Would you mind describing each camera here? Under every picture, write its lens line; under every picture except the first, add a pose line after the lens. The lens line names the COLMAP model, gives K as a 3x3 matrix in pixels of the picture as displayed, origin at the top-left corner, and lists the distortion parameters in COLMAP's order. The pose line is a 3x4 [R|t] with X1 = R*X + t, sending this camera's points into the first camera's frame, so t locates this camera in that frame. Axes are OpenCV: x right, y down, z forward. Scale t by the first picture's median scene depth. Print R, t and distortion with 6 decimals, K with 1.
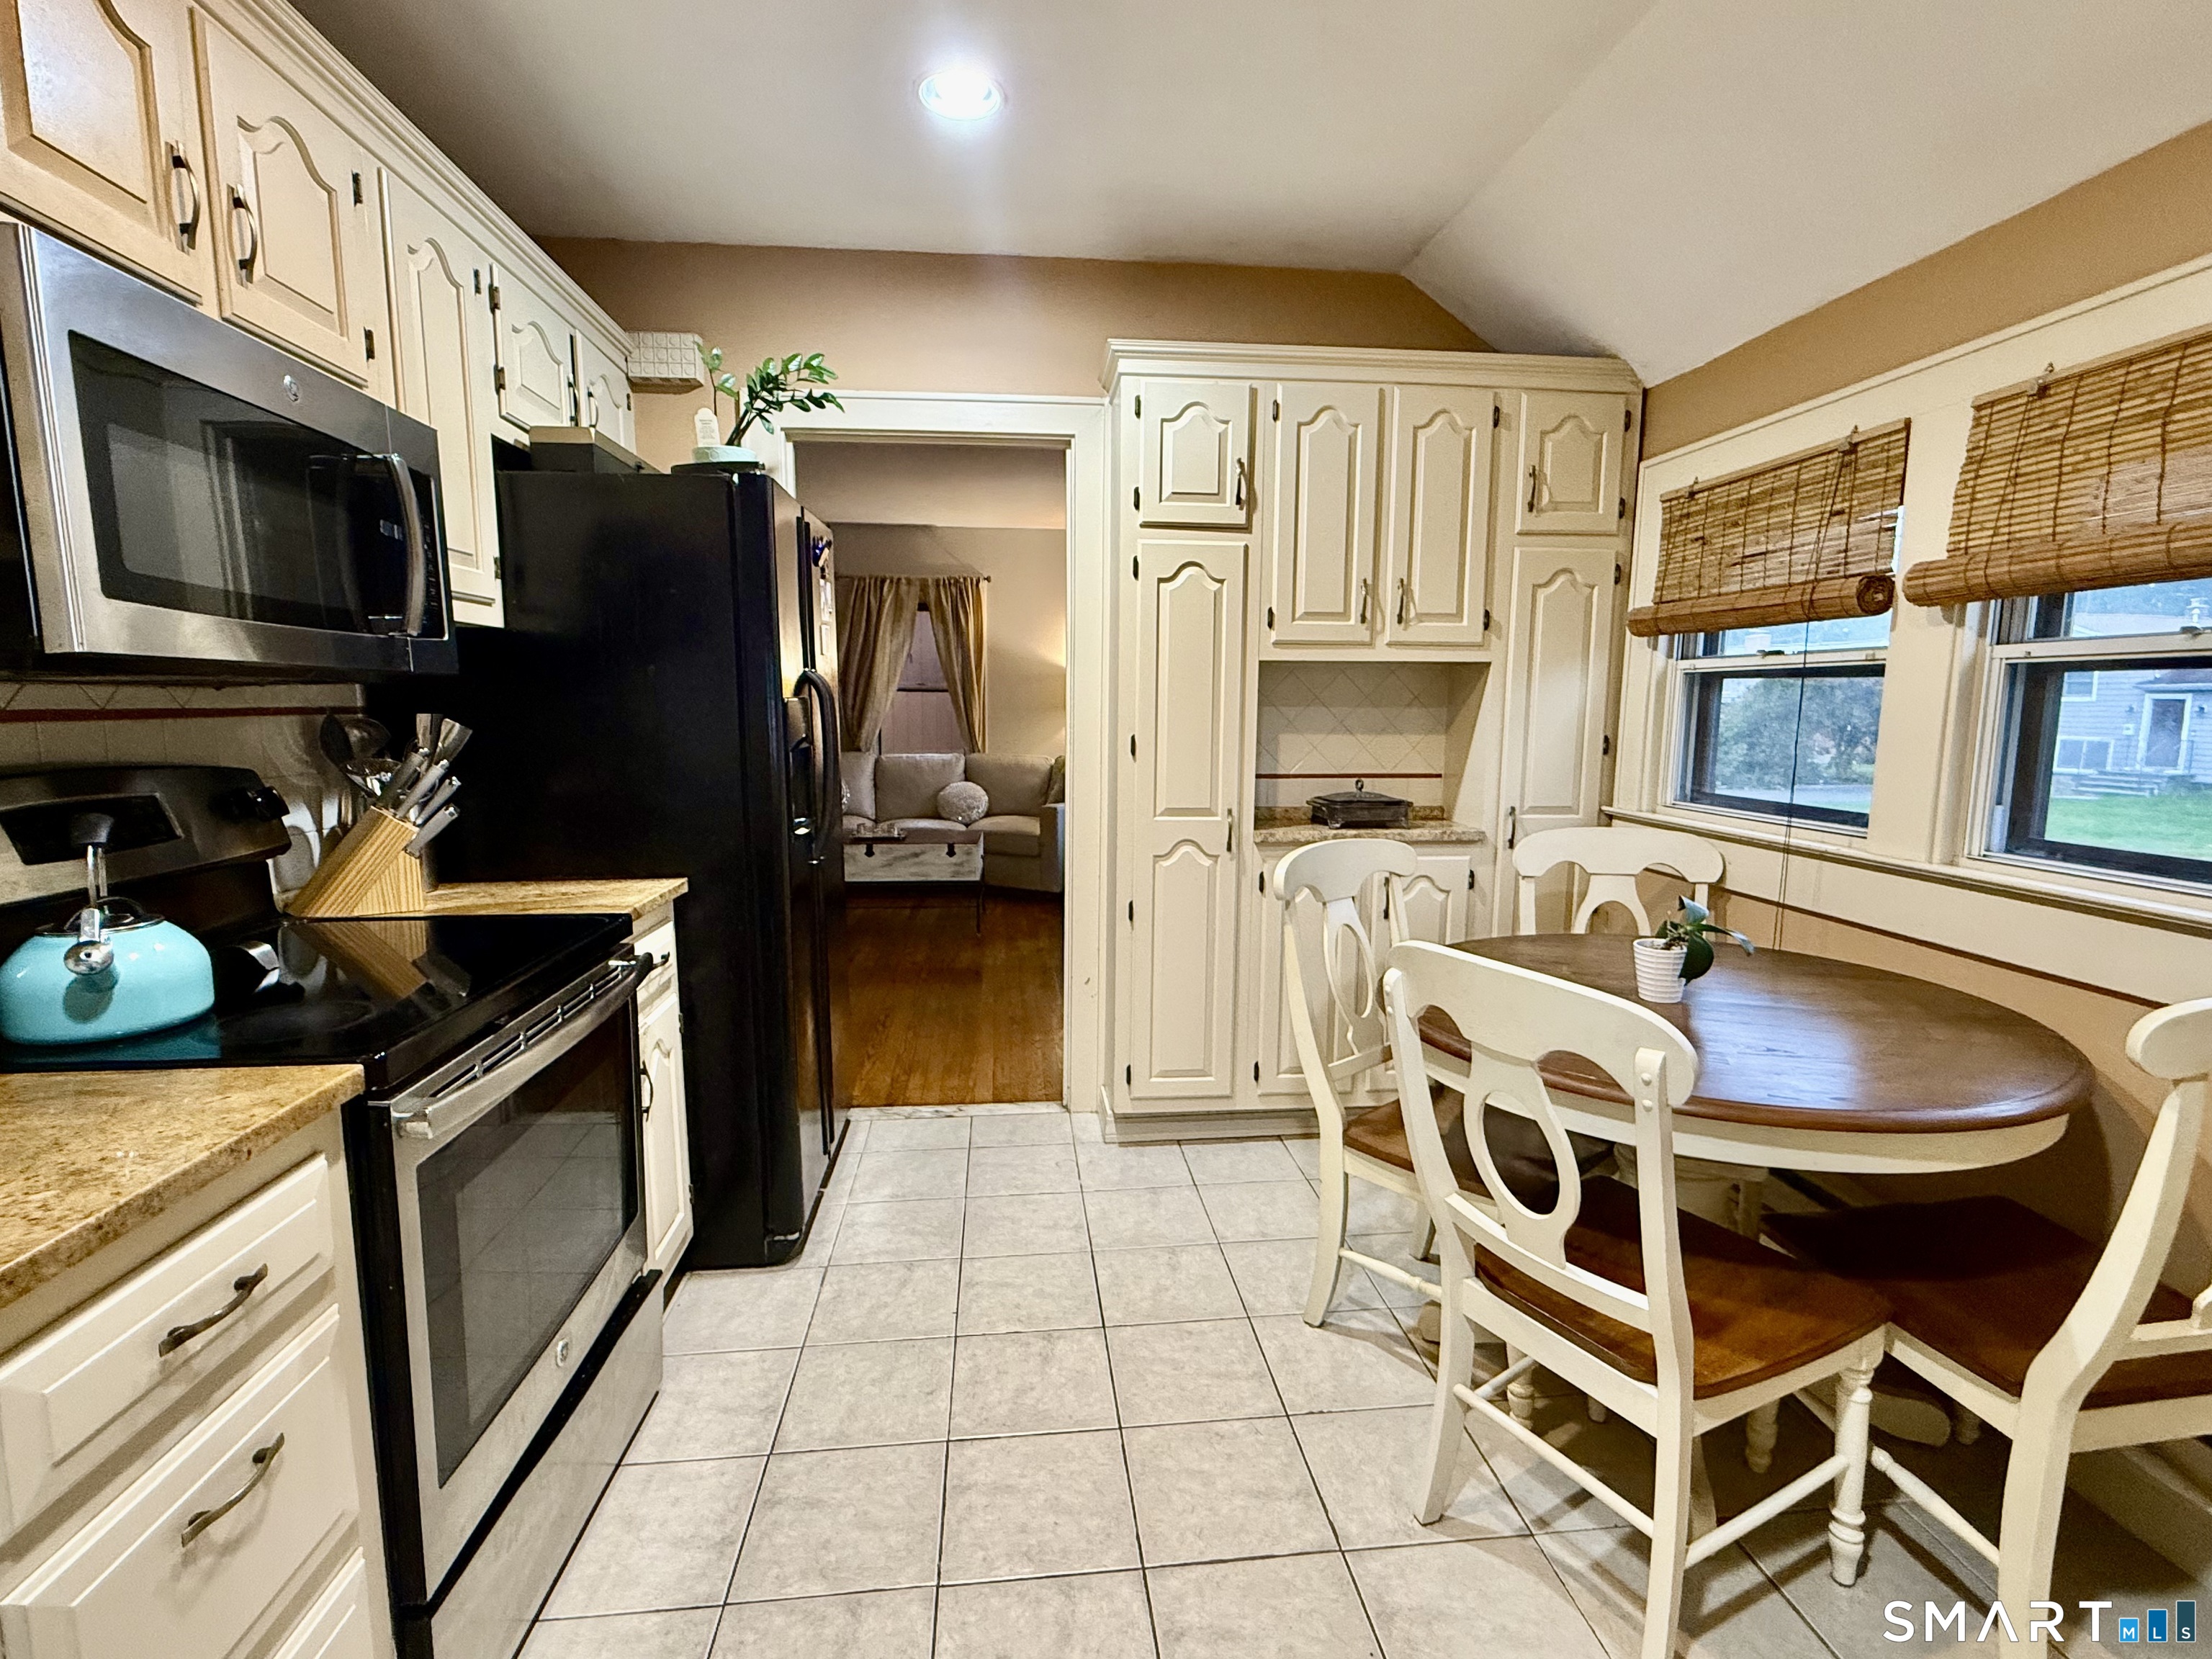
lens RADIAL K [[1047.0, 0, 1108.8], [0, 1047.0, 833.9], [0, 0, 1]] dist [-0.001328, -0.000433]
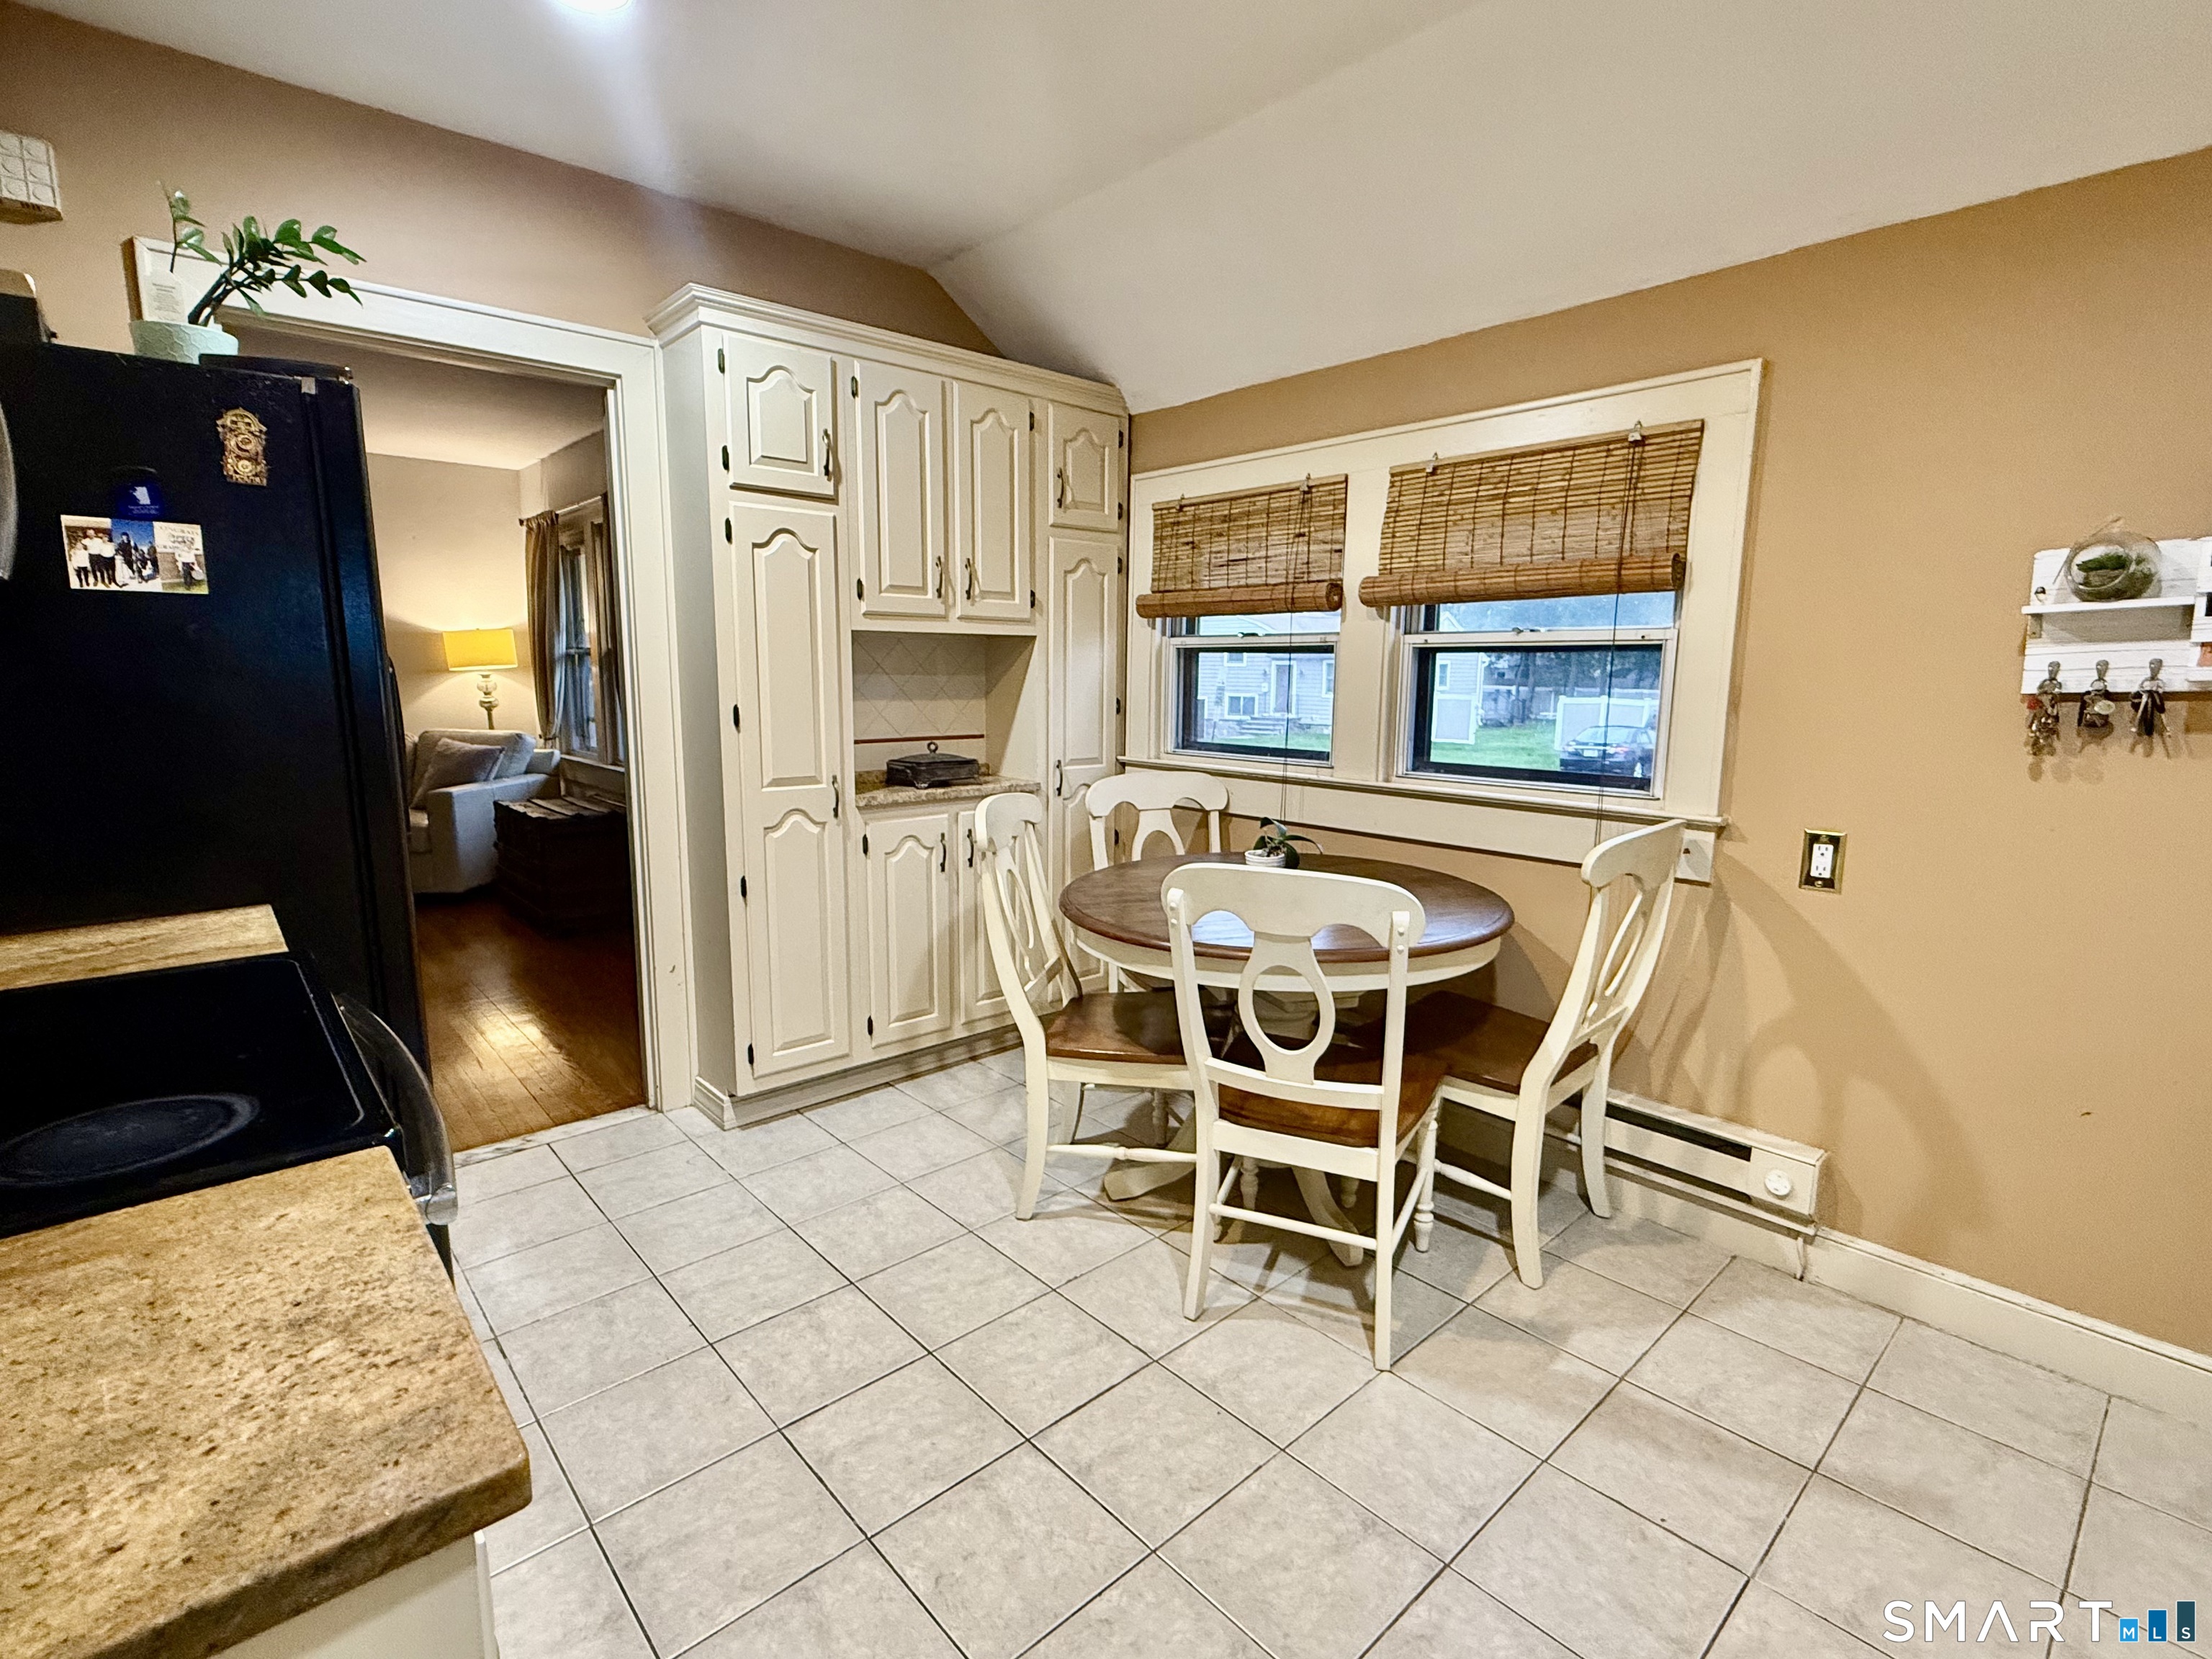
lens RADIAL K [[1047.0, 0, 1105.3], [0, 1047.0, 833.8], [0, 0, 1]] dist [-0.001328, -0.000433]
pose [[0.807692, -0.090972, 0.582545, -0.283299], [0.070451, 0.995837, 0.057834, -0.008363], [-0.585381, -0.005671, 0.810738, 0.017431]]
